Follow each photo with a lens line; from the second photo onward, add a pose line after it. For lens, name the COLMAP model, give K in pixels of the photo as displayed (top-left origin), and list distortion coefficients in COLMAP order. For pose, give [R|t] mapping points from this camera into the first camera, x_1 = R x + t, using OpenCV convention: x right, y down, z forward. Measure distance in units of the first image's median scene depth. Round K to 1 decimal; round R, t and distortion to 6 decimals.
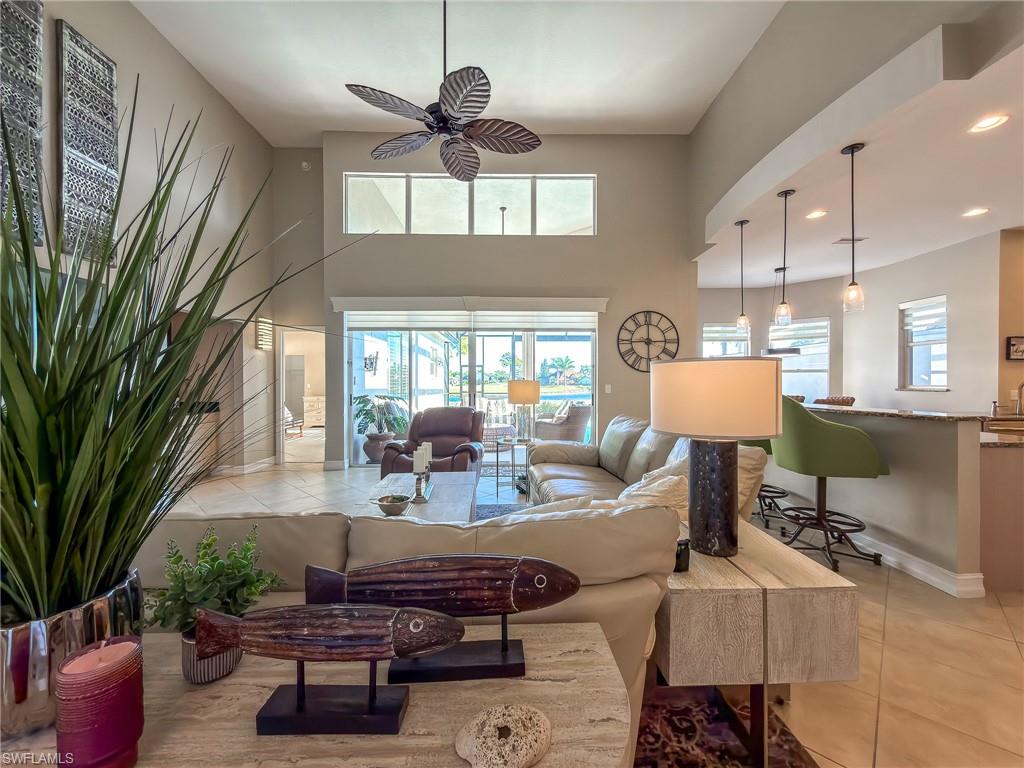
lens RADIAL K [[410.2, 0, 512.0], [0, 410.2, 384.0], [0, 0, 1]] dist [-0.000644, -0.000224]
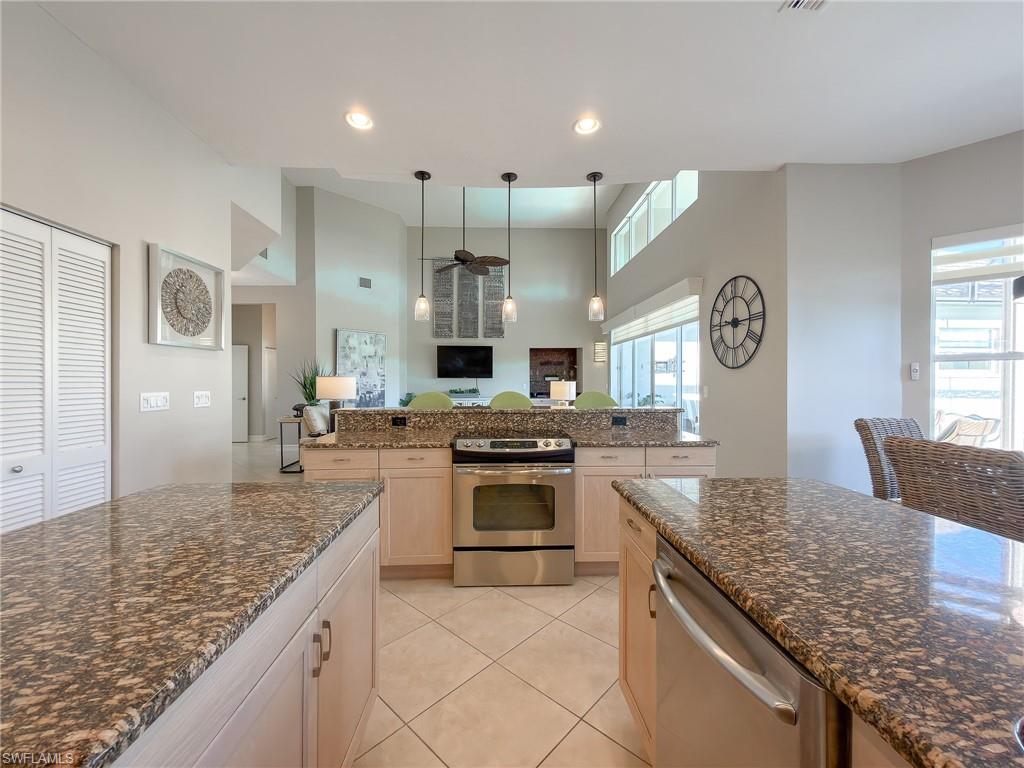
lens RADIAL K [[410.2, 0, 512.0], [0, 410.2, 384.0], [0, 0, 1]] dist [-0.000644, -0.000224]
pose [[0.020048, 0.008353, -0.999764, 0.994811], [-0.003469, 0.999960, 0.008285, -0.007895], [0.999793, 0.003302, 0.020076, 0.624222]]
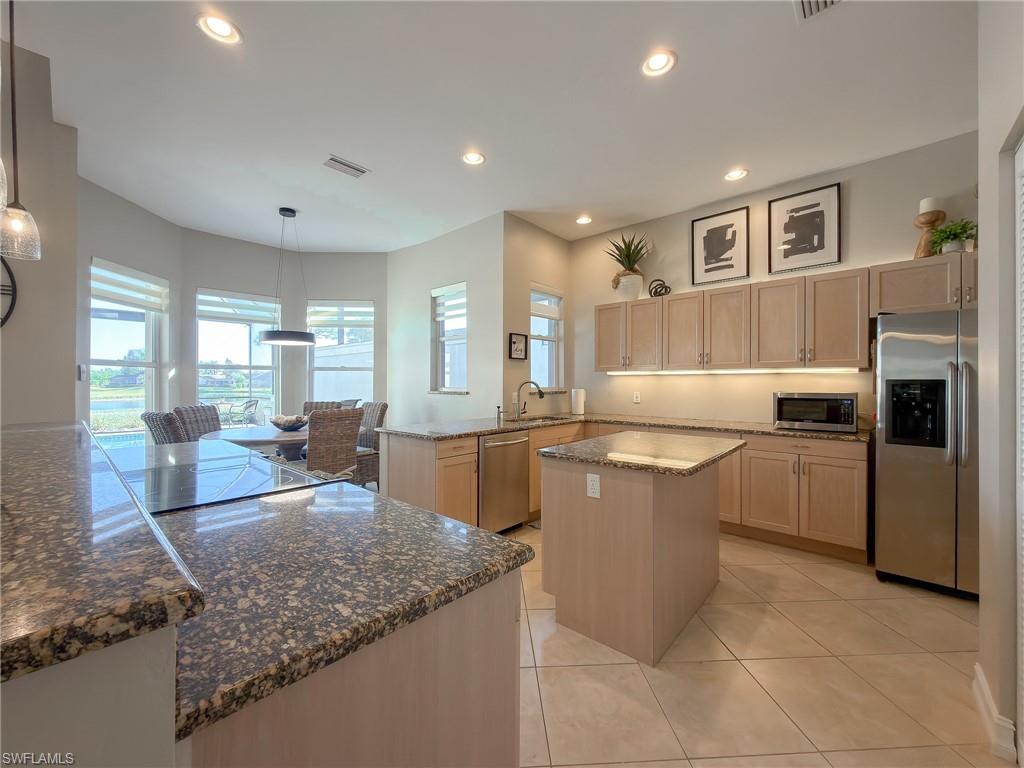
lens RADIAL K [[406.7, 0, 513.3], [0, 406.7, 384.7], [0, 0, 1]] dist [0.000216, -0.000011]
pose [[0.677619, -0.004584, 0.735399, 0.447917], [0.003054, 0.999989, 0.003419, -0.004388], [-0.735407, -0.000071, 0.677626, 0.312406]]
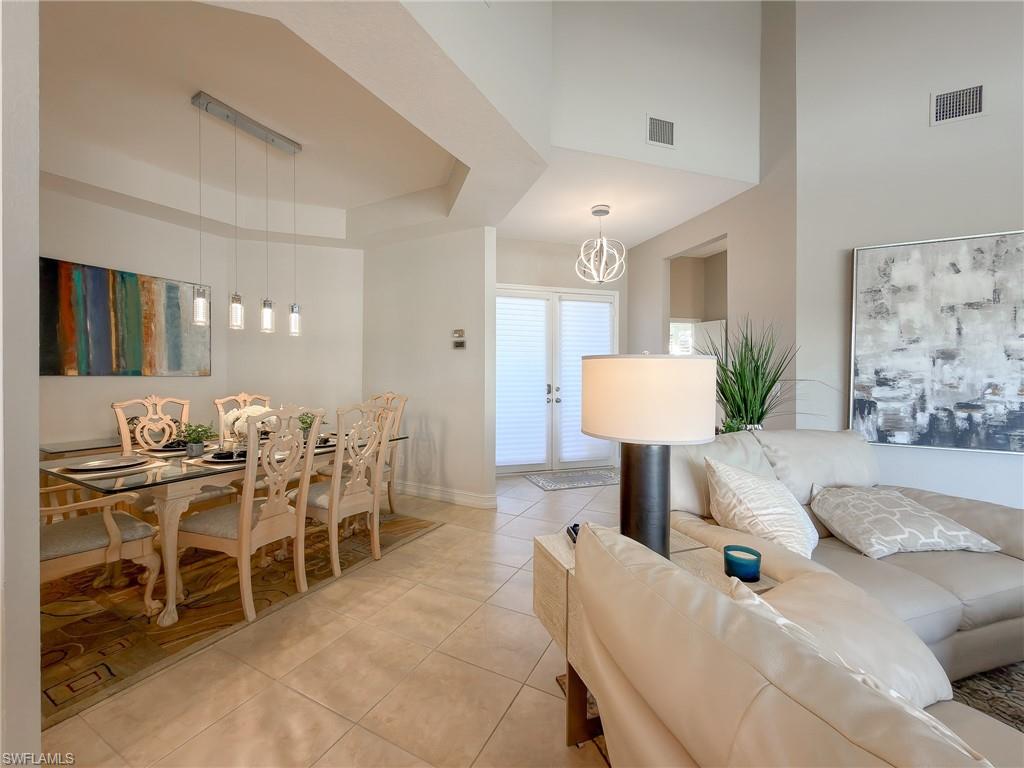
lens RADIAL K [[415.7, 0, 506.4], [0, 415.7, 378.4], [0, 0, 1]] dist [-0.000013, 0.000342]
pose [[-0.958632, 0.000649, -0.284649, 0.290386], [-0.003257, 0.999907, 0.013250, -0.004904], [0.284631, 0.013629, -0.958540, 0.493454]]
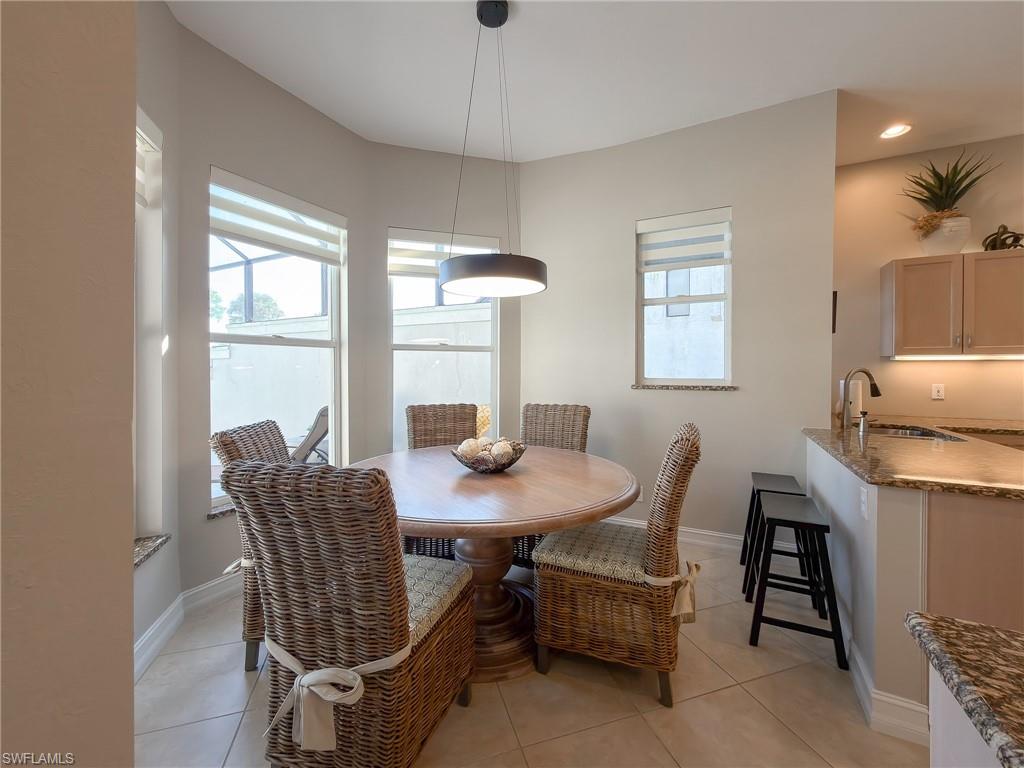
lens RADIAL K [[411.0, 0, 517.3], [0, 411.0, 369.6], [0, 0, 1]] dist [0.002489, 0.000152]
pose [[0.466829, 0.000285, 0.884347, 0.412417], [0.002630, 0.999995, -0.001711, -0.007266], [-0.884343, 0.003125, 0.466826, 0.897131]]
